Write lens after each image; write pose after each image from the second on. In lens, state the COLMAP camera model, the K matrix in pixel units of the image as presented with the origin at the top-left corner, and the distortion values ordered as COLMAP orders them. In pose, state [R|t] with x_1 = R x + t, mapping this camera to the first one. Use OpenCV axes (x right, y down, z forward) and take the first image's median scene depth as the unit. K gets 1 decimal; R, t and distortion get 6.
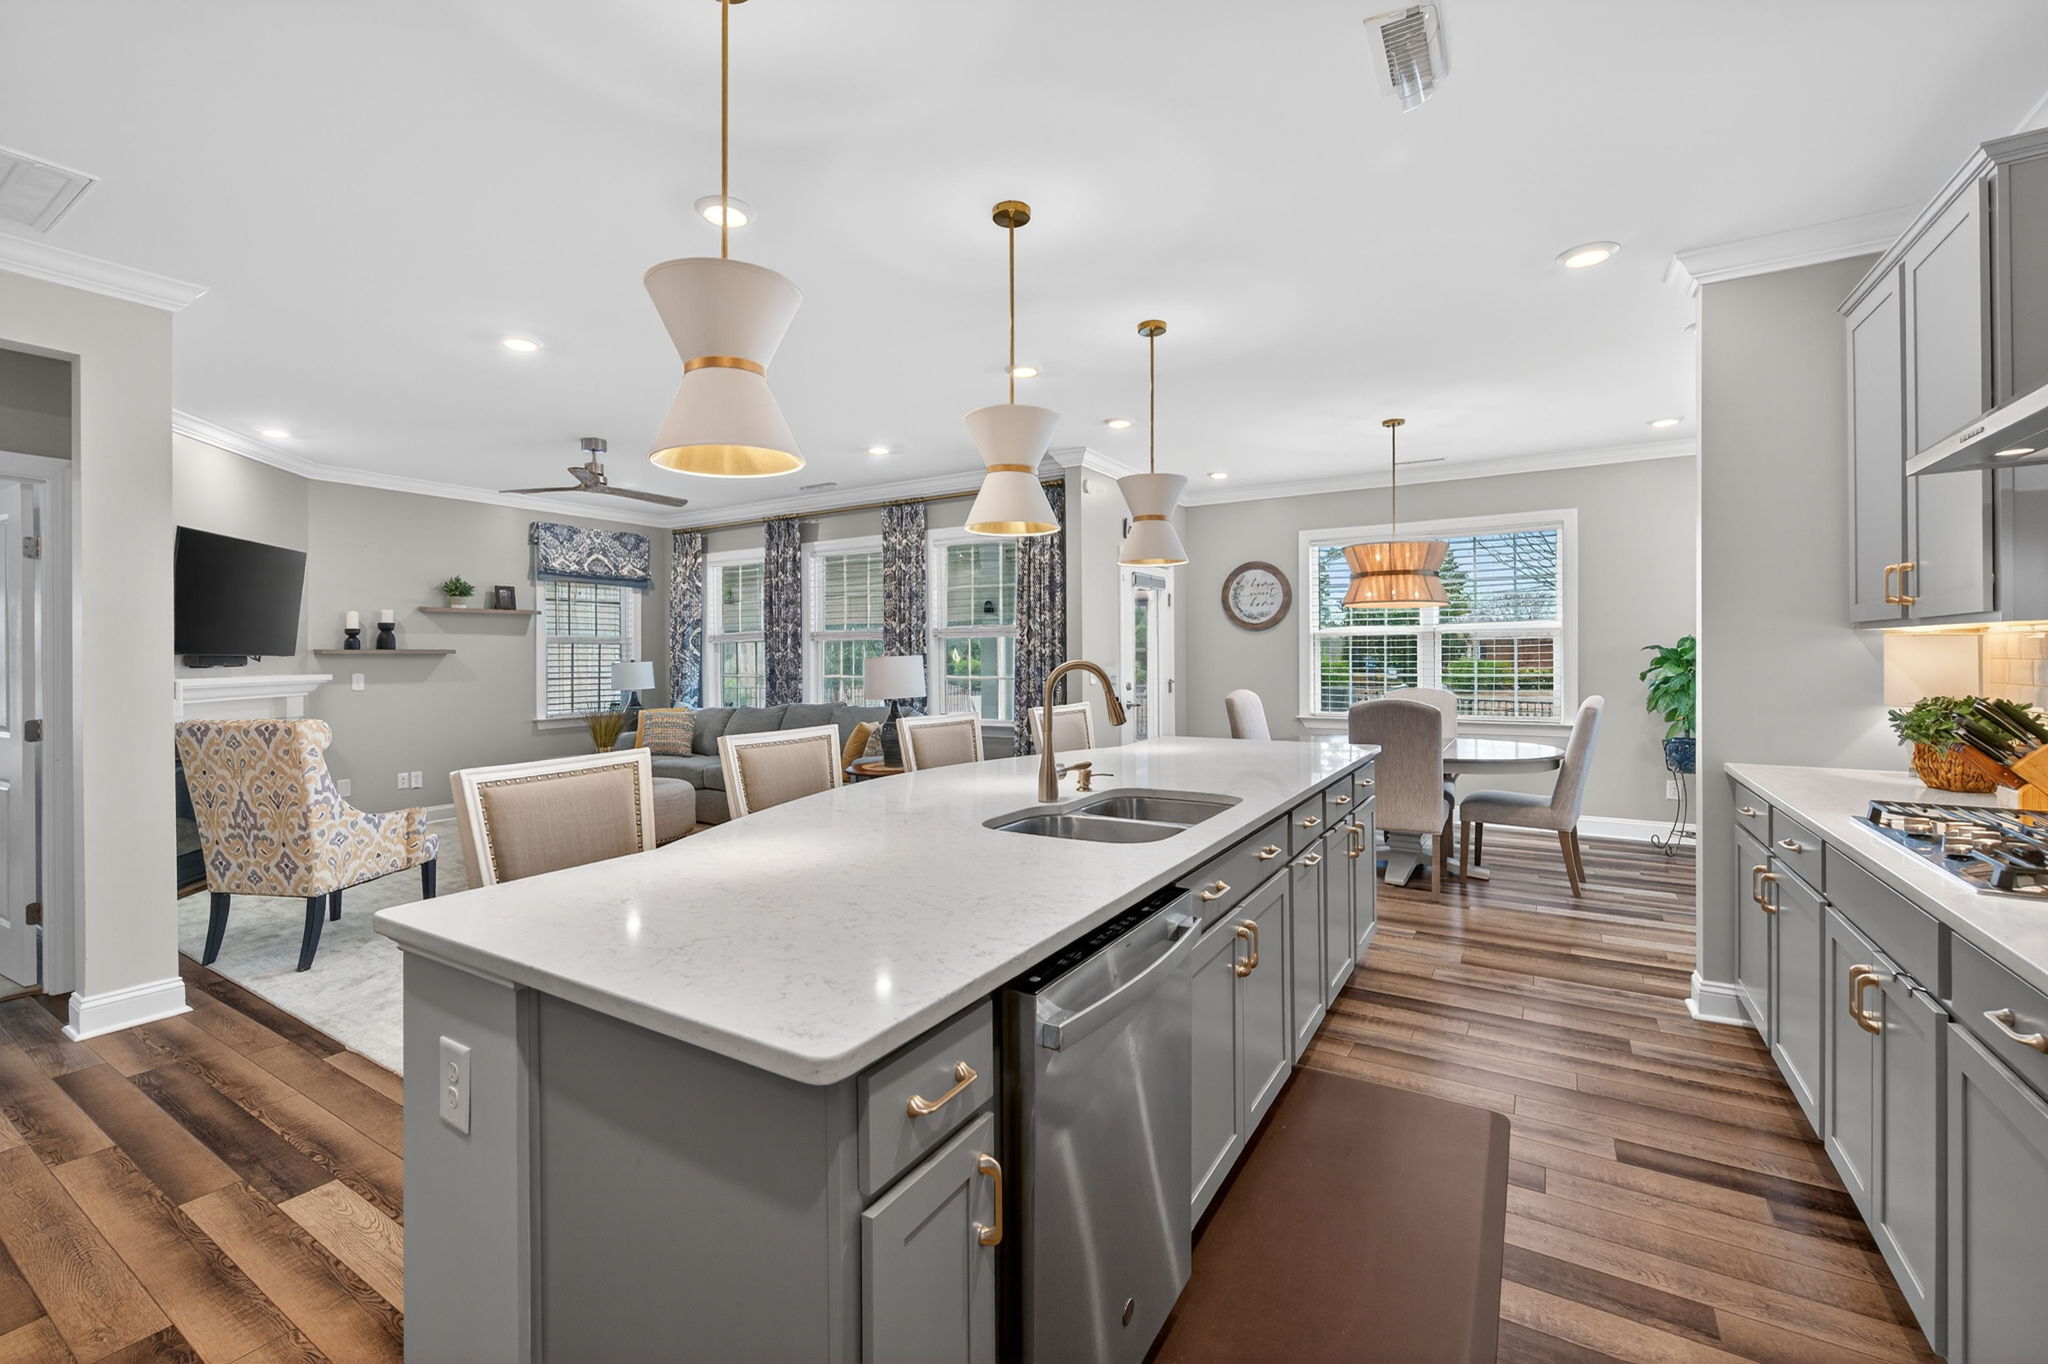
lens RADIAL K [[866.1, 0, 1009.5], [0, 866.1, 654.7], [0, 0, 1]] dist [0.000591, 0.000209]
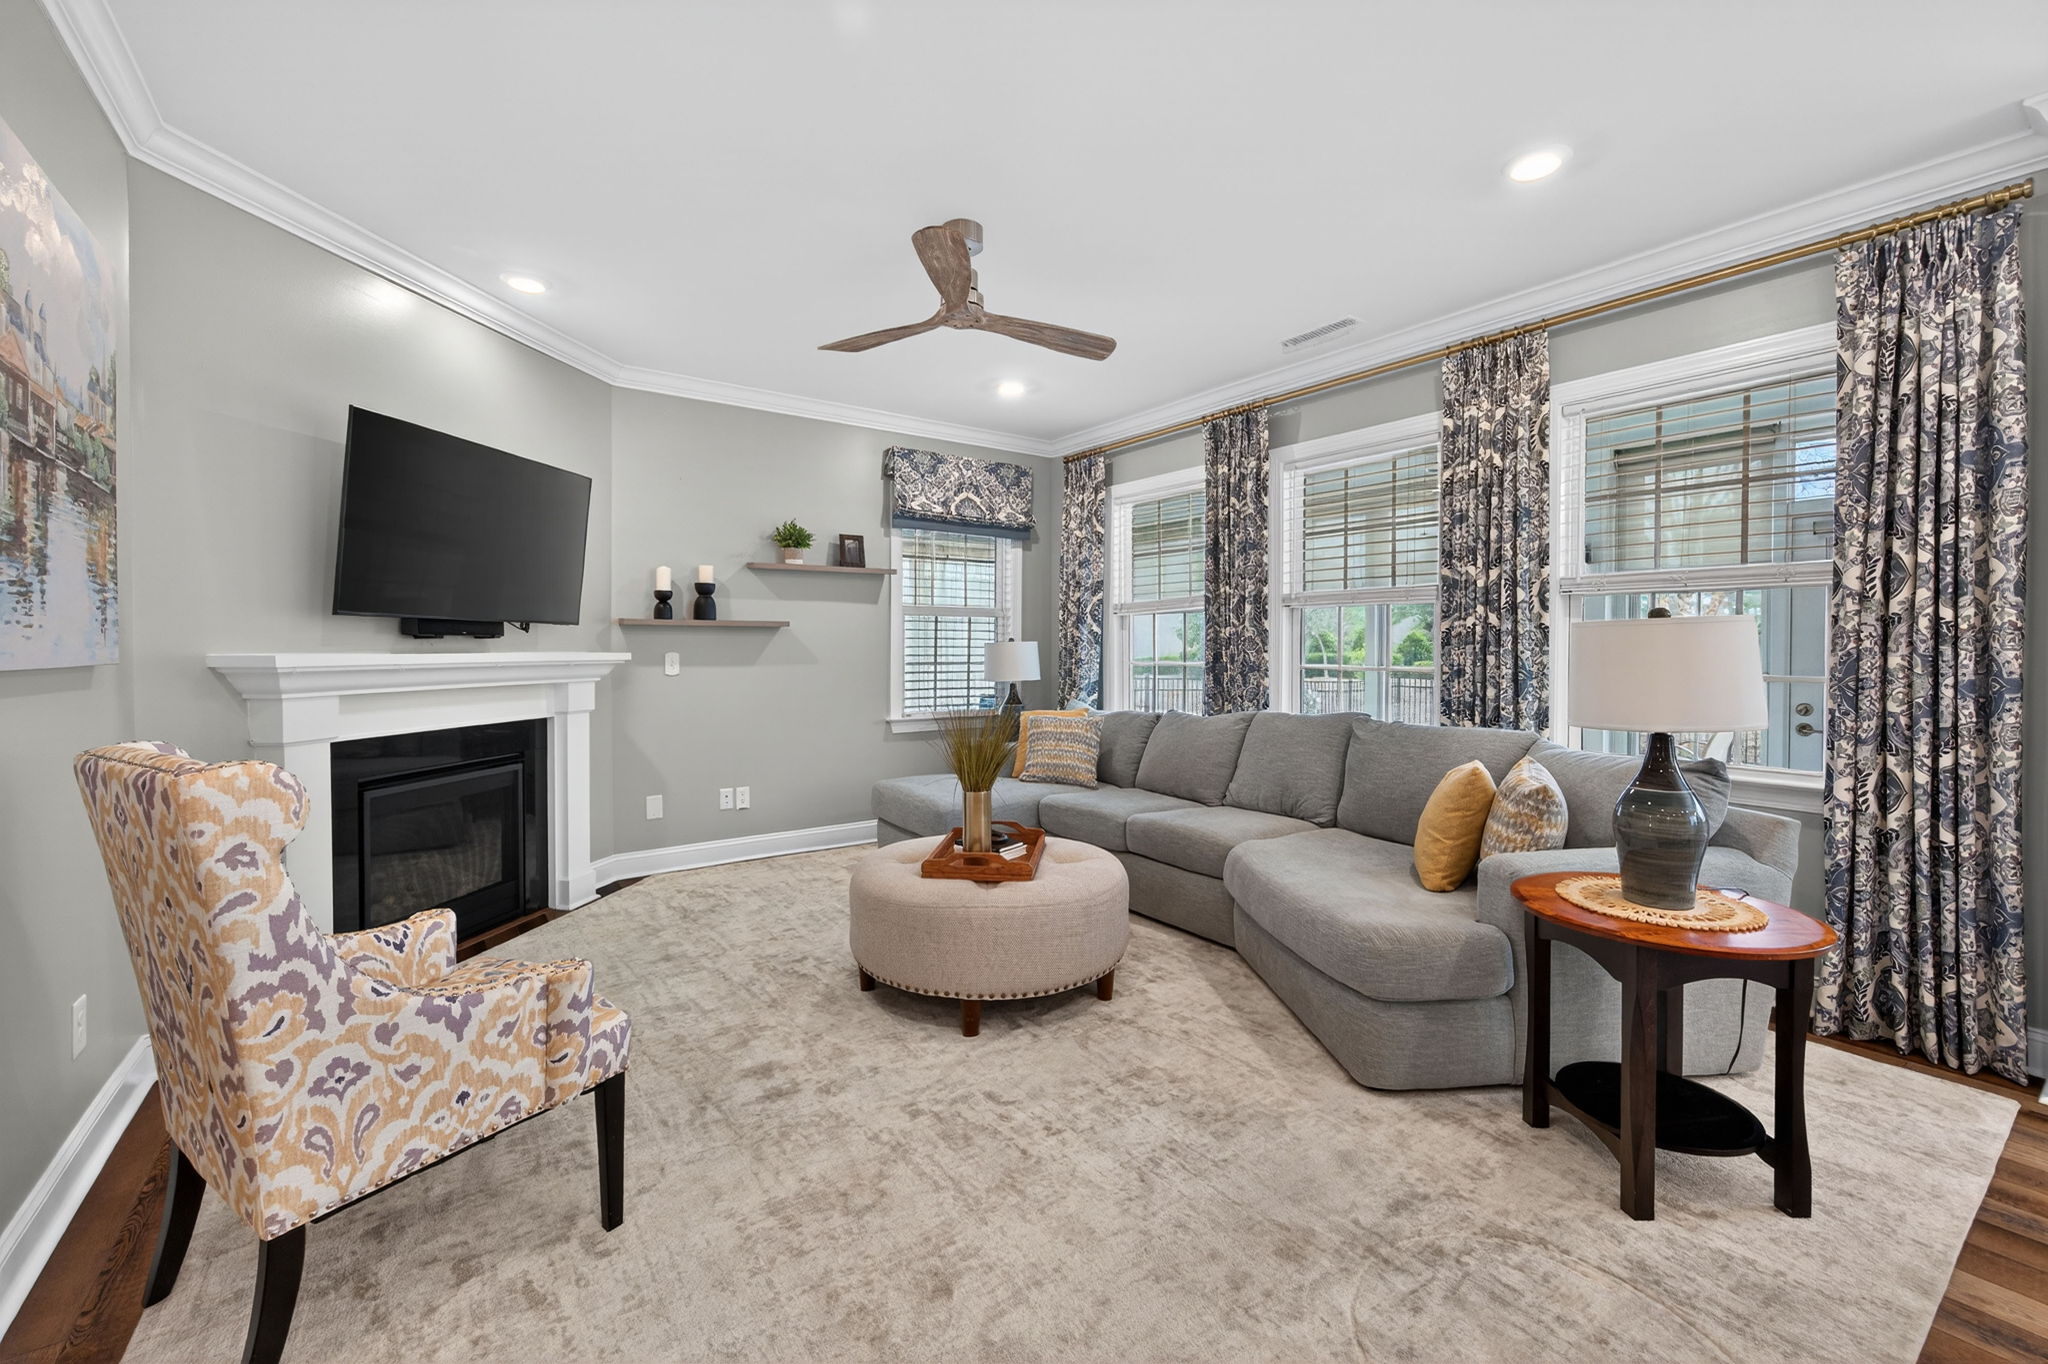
lens RADIAL K [[866.1, 0, 1025.9], [0, 866.1, 660.5], [0, 0, 1]] dist [0.000591, 0.000209]
pose [[0.929662, 0.015153, -0.368101, -0.177121], [-0.008595, 0.999774, 0.019446, 0.010567], [0.368312, -0.014915, 0.929583, 0.375459]]
